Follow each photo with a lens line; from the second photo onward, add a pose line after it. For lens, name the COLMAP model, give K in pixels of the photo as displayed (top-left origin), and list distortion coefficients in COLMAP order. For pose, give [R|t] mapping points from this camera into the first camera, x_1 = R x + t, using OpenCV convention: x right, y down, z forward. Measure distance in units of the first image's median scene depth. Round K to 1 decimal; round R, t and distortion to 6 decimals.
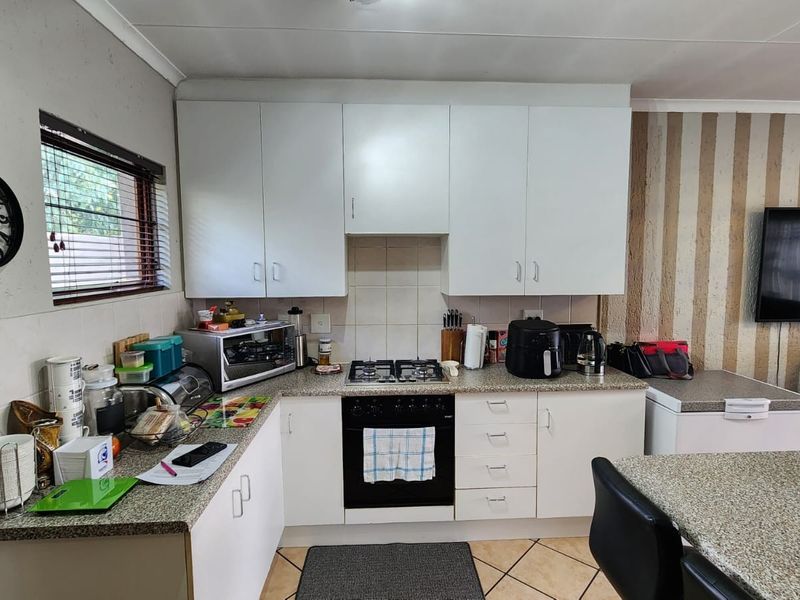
lens RADIAL K [[450.9, 0, 398.1], [0, 450.9, 299.7], [0, 0, 1]] dist [0.006424, 0.002607]
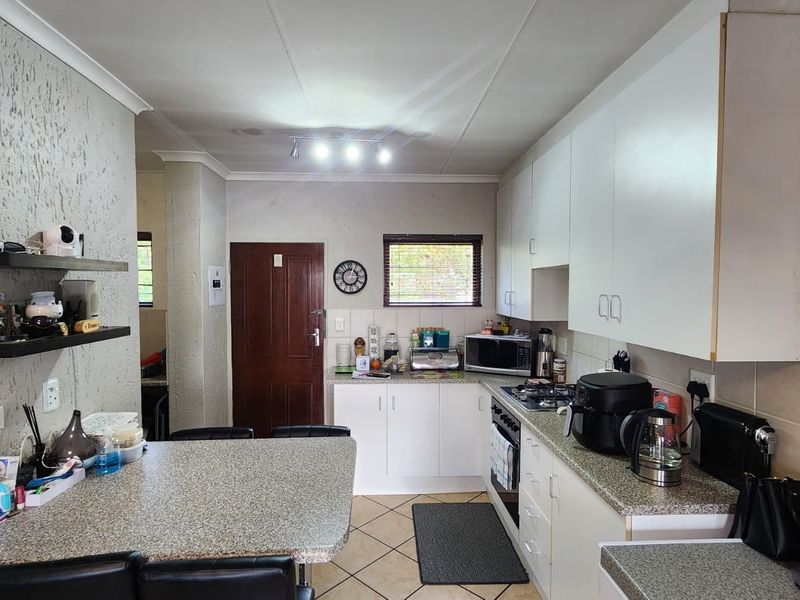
lens RADIAL K [[439.7, 0, 402.7], [0, 439.7, 300.8], [0, 0, 1]] dist [0.005194, -0.001087]
pose [[0.012352, 0.035374, -0.999298, 1.064325], [-0.082405, 0.996011, 0.034239, -0.073668], [0.996522, 0.081924, 0.015218, 0.653538]]
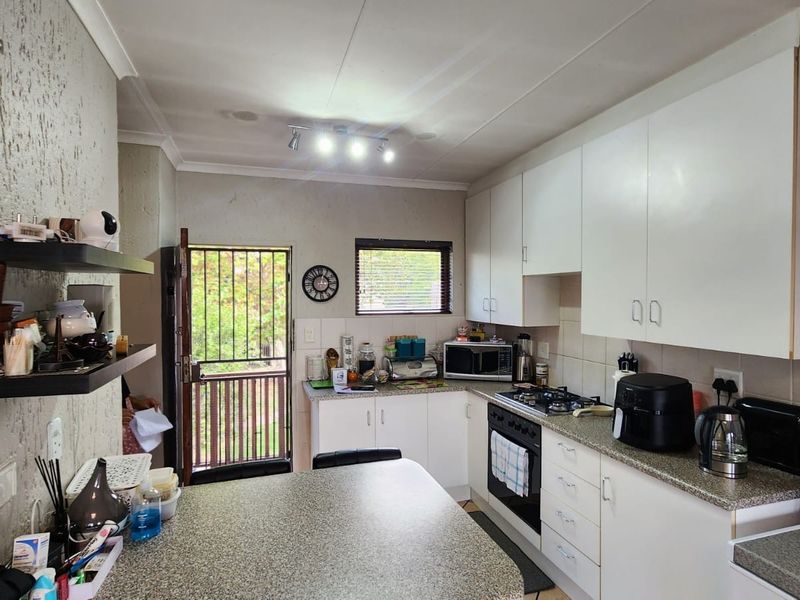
lens RADIAL K [[439.7, 0, 401.4], [0, 439.7, 300.3], [0, 0, 1]] dist [0.005194, -0.001087]
pose [[0.259863, 0.015888, -0.965515, 0.967716], [-0.077666, 0.996969, -0.004498, -0.048743], [0.962517, 0.076156, 0.260309, 0.378483]]
